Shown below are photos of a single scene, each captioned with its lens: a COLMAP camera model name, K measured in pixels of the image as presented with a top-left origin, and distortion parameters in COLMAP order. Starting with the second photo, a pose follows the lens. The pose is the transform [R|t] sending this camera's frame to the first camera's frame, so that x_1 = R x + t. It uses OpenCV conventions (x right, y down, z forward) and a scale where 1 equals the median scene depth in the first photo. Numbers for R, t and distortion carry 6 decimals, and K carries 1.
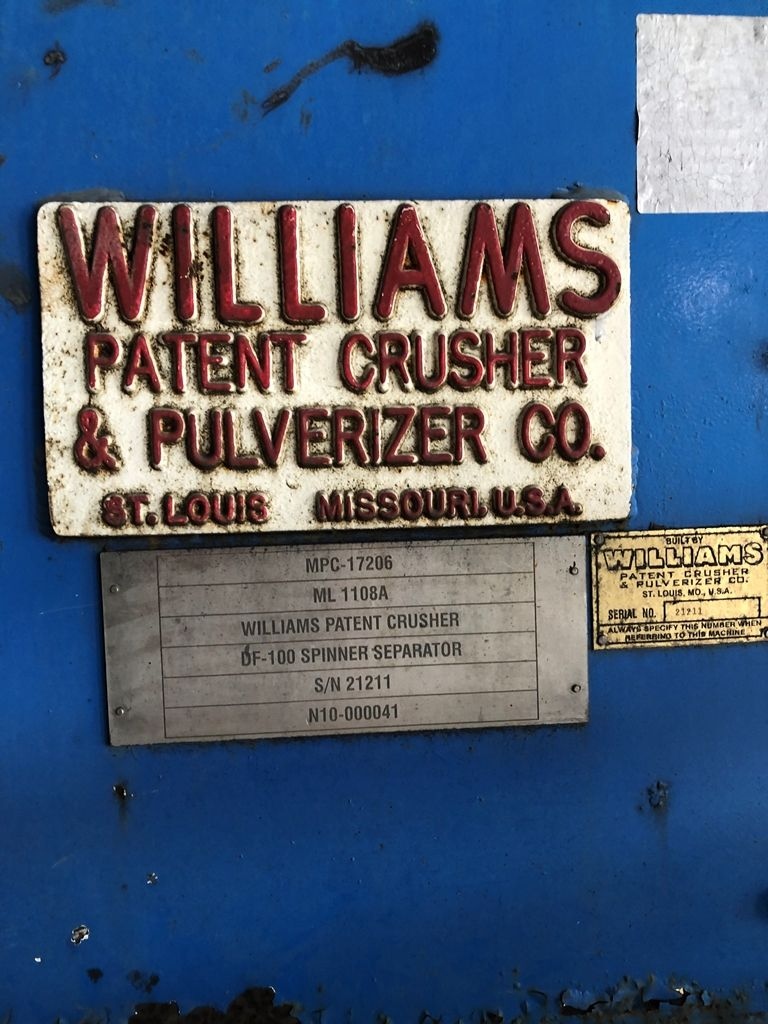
lens RADIAL K [[841.3, 0, 382.4], [0, 841.3, 515.2], [0, 0, 1]] dist [0.024789, -0.017910]
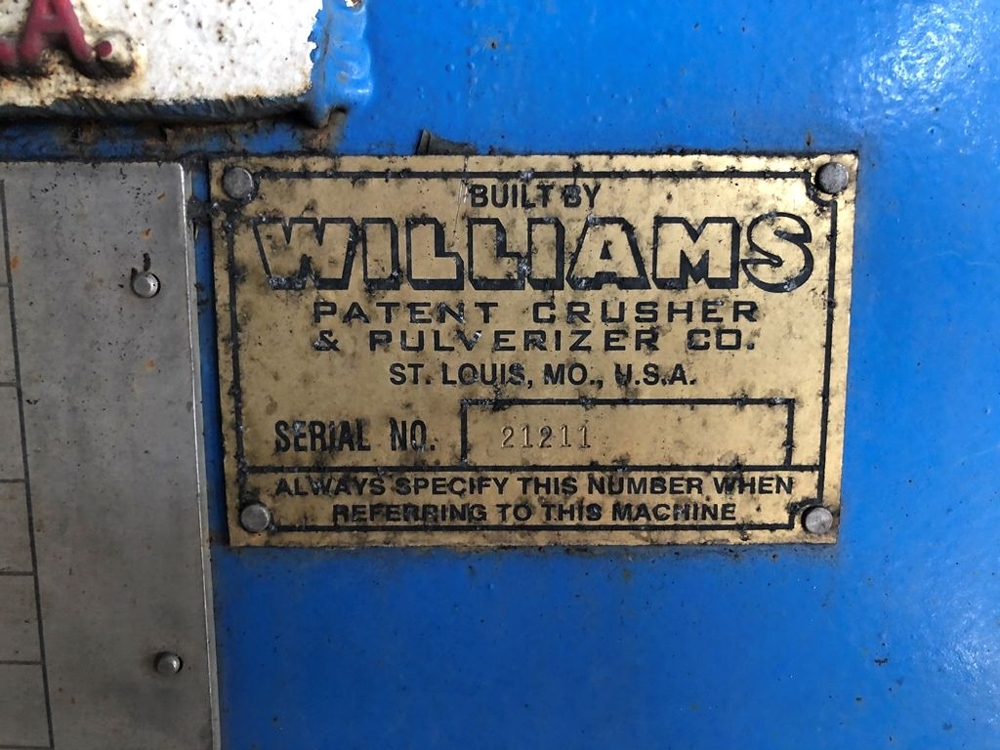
lens RADIAL K [[821.6, 0, 570.5], [0, 821.6, 402.4], [0, 0, 1]] dist [0.024789, -0.017910]
pose [[0.995840, 0.043499, -0.080069, 0.396056], [-0.035080, 0.993988, 0.103713, 0.070967], [0.084099, -0.100473, 0.991379, 0.711931]]
